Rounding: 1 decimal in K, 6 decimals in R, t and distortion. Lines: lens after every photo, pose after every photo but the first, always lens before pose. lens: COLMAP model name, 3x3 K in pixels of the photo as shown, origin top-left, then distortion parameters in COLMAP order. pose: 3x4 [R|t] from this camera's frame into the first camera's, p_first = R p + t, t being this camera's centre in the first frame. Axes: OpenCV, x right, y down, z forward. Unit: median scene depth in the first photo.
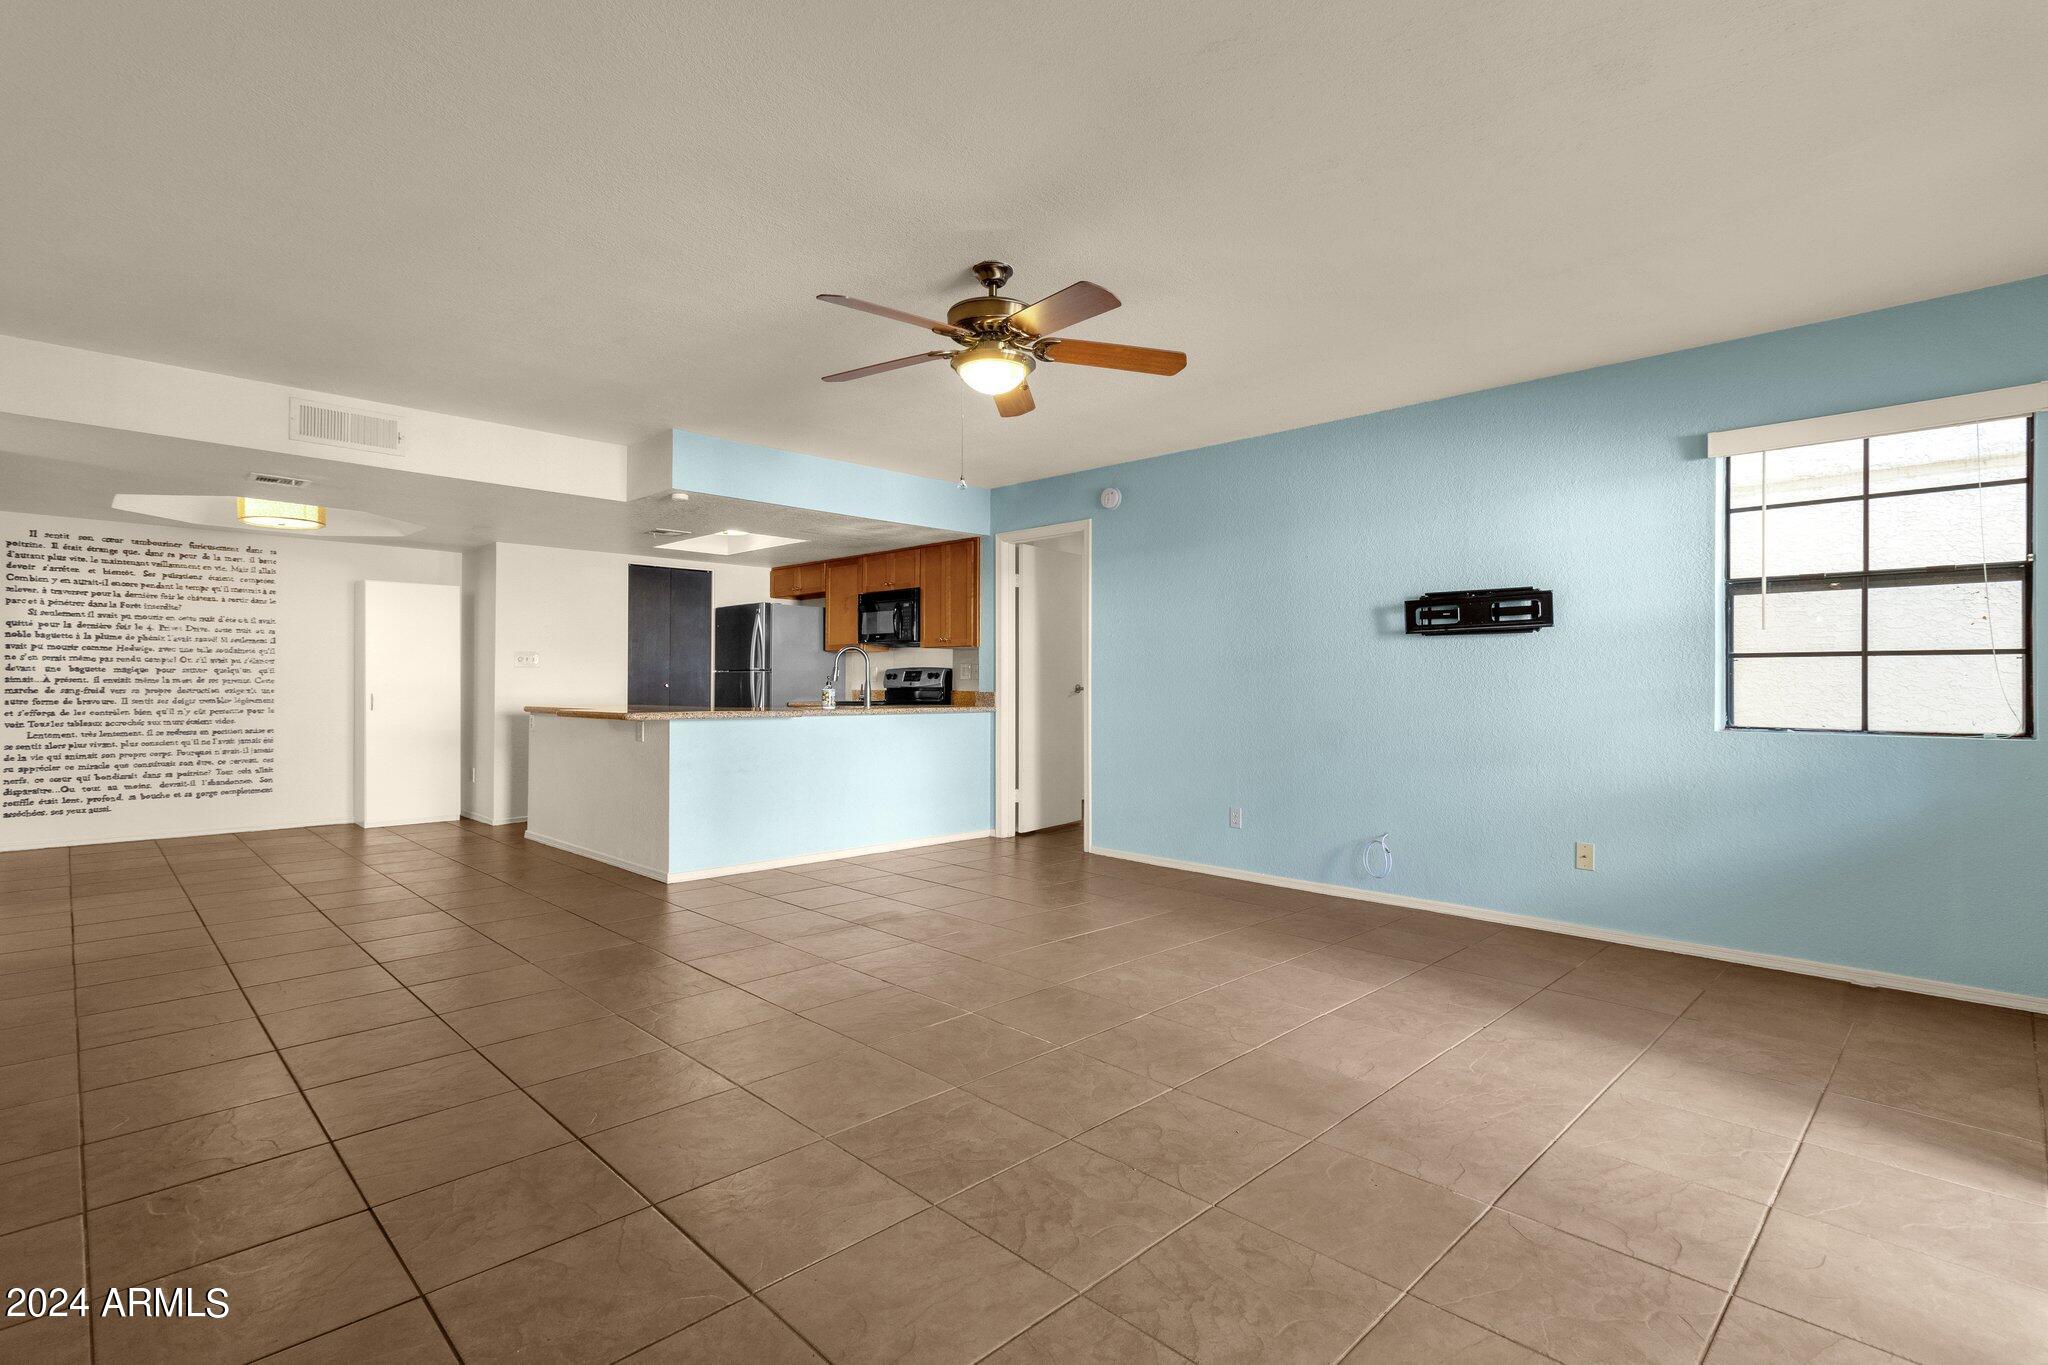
lens RADIAL K [[967.9, 0, 1042.1], [0, 967.9, 678.9], [0, 0, 1]] dist [0.006540, -0.000225]
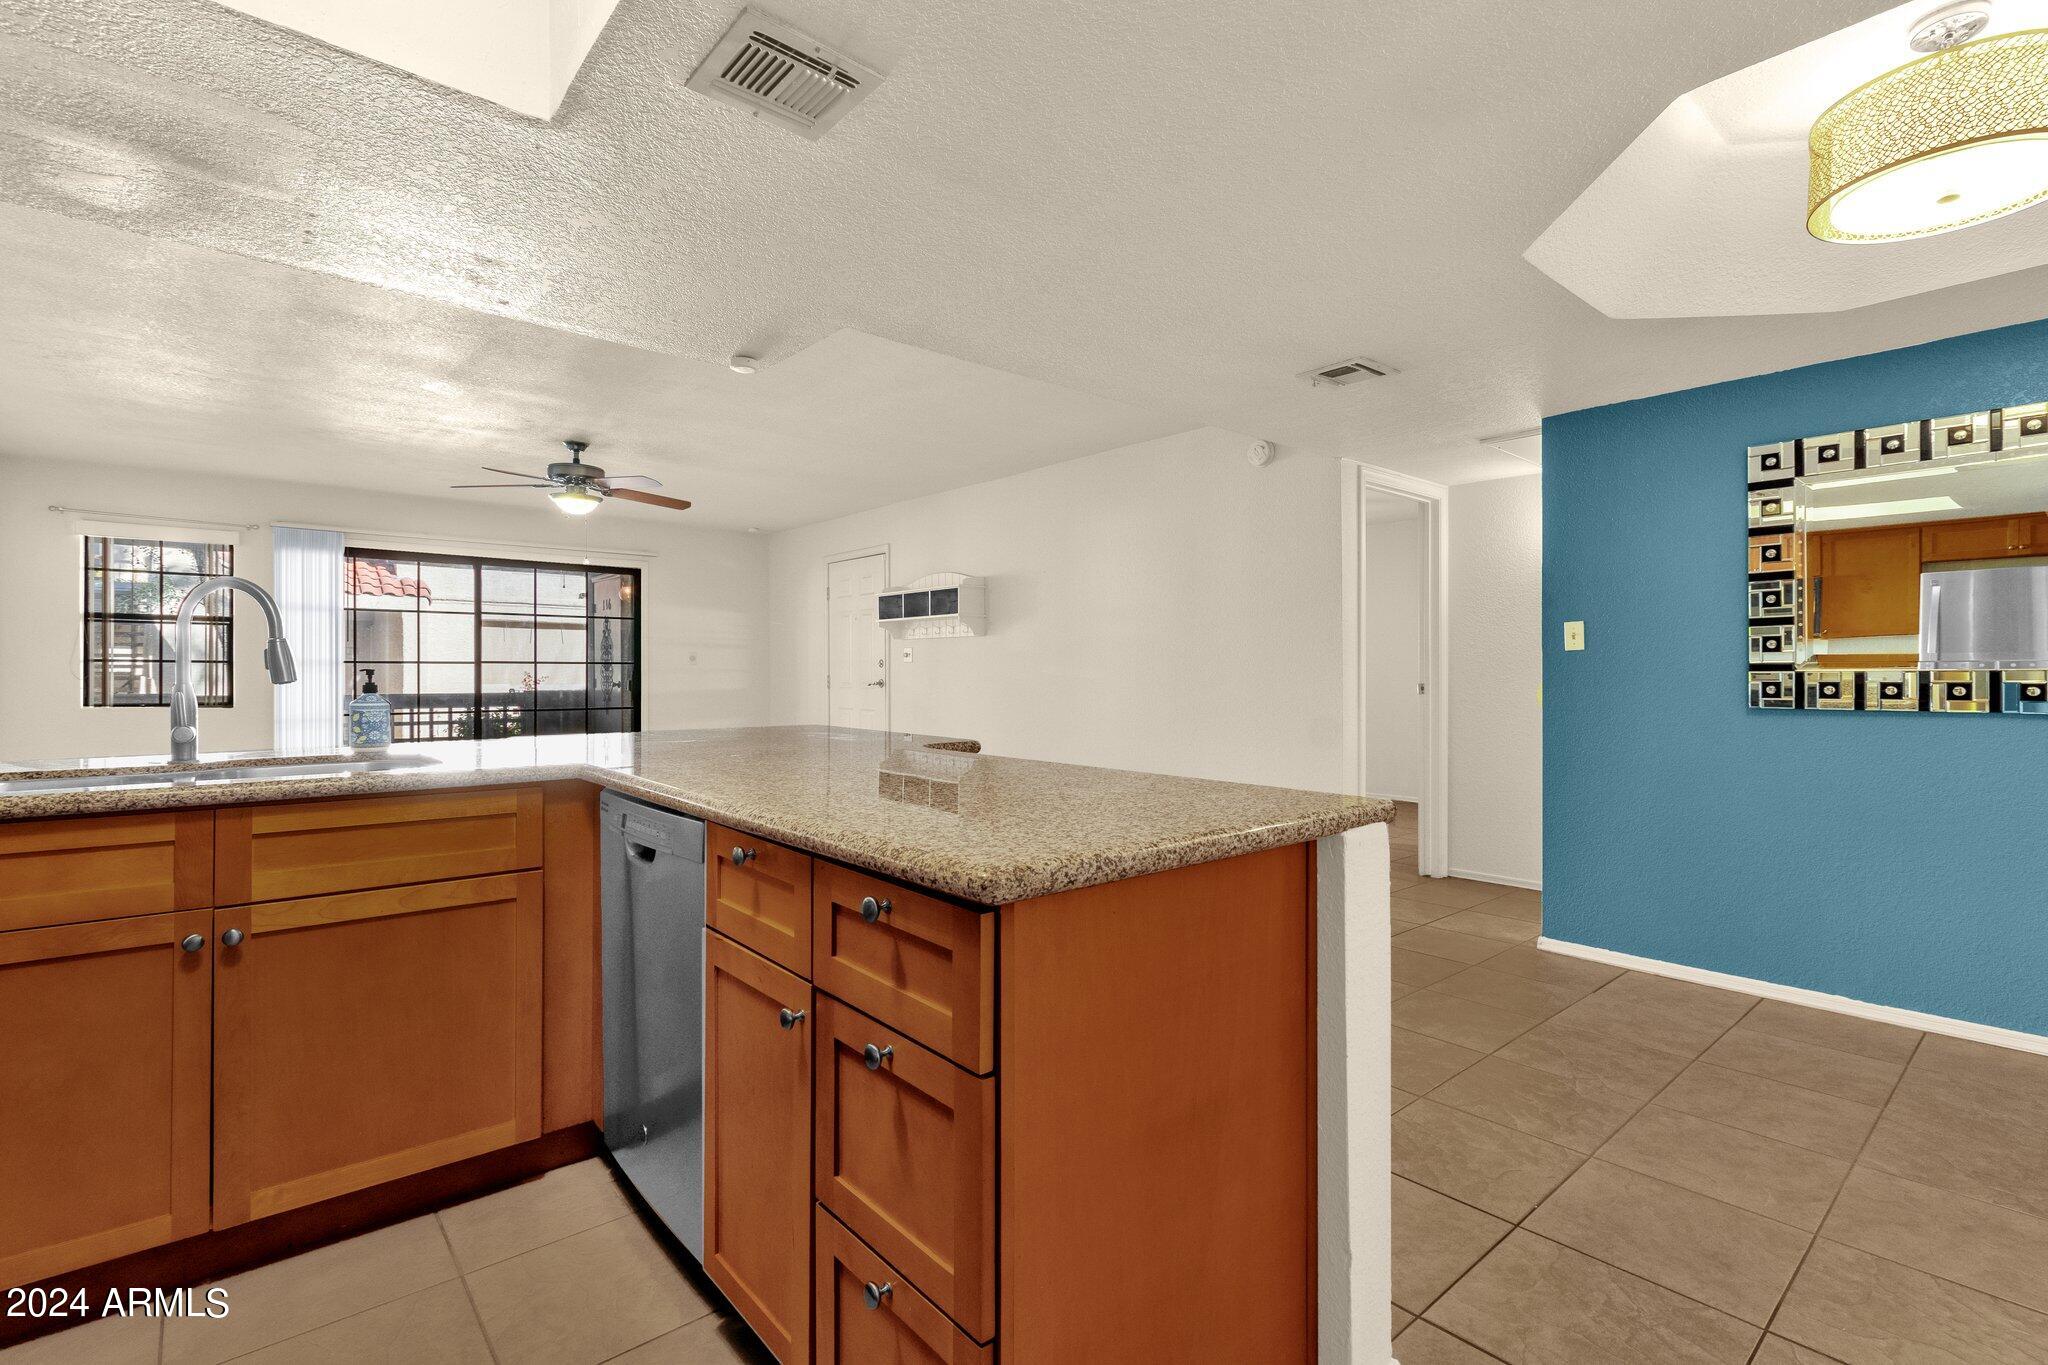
lens RADIAL K [[942.4, 0, 1049.4], [0, 942.4, 674.4], [0, 0, 1]] dist [0.002845, 0.000531]
pose [[-0.998181, -0.002926, 0.060217, -0.469517], [-0.003231, 0.999982, -0.004979, 0.000651], [-0.060201, -0.005165, -0.998173, 1.234113]]
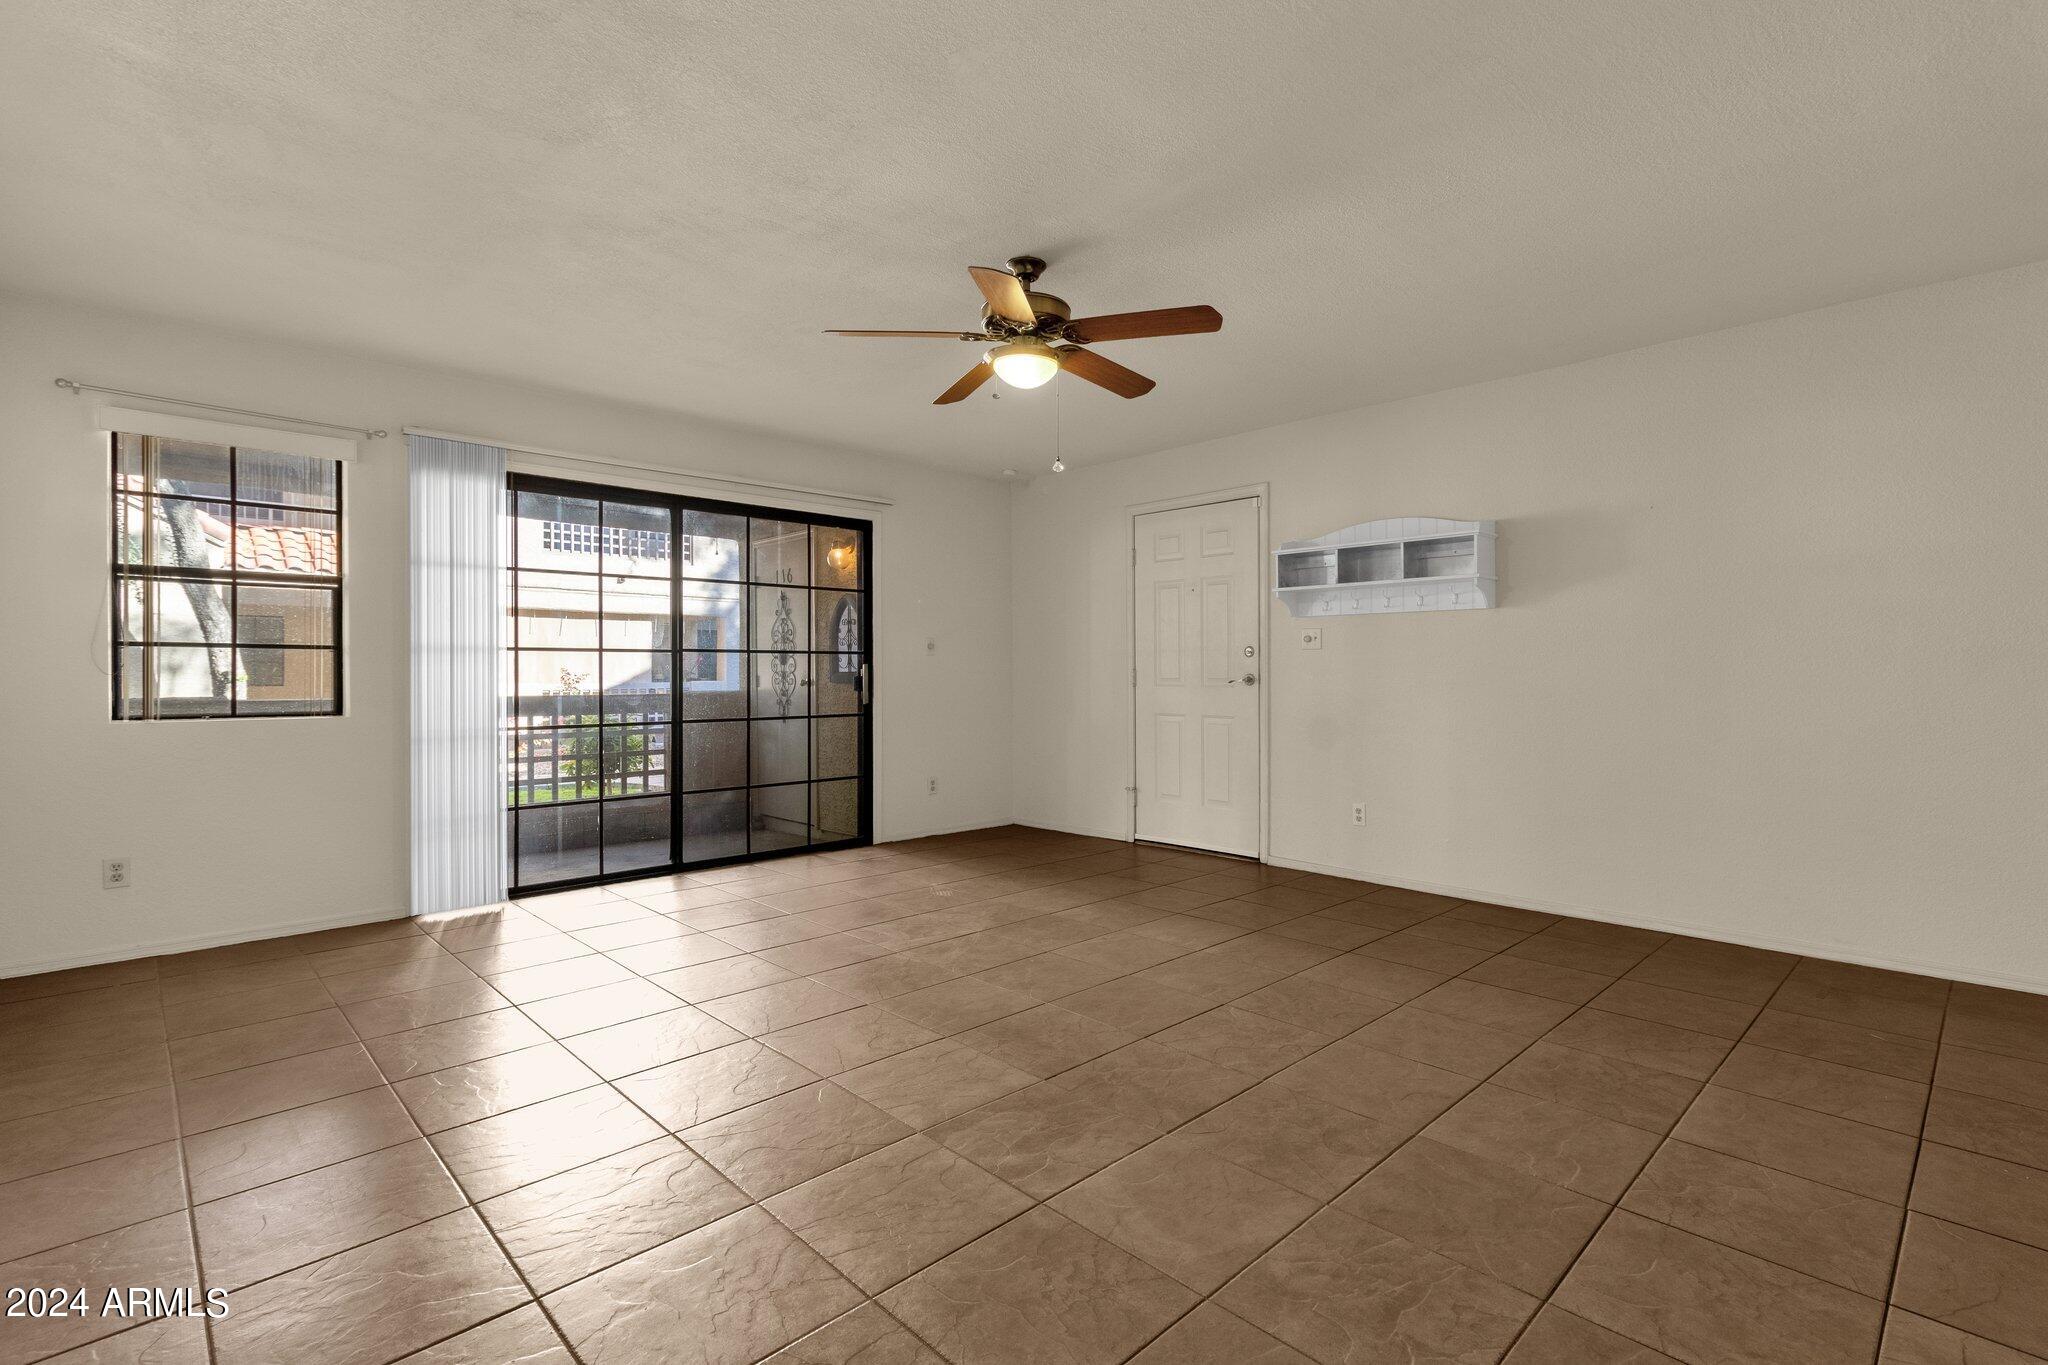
lens RADIAL K [[942.4, 0, 1049.4], [0, 942.4, 674.4], [0, 0, 1]] dist [0.002845, 0.000531]
pose [[-0.999930, -0.000823, 0.011832, -0.040945], [-0.000864, 0.999994, -0.003468, 0.004866], [-0.011829, -0.003478, -0.999924, 0.925592]]
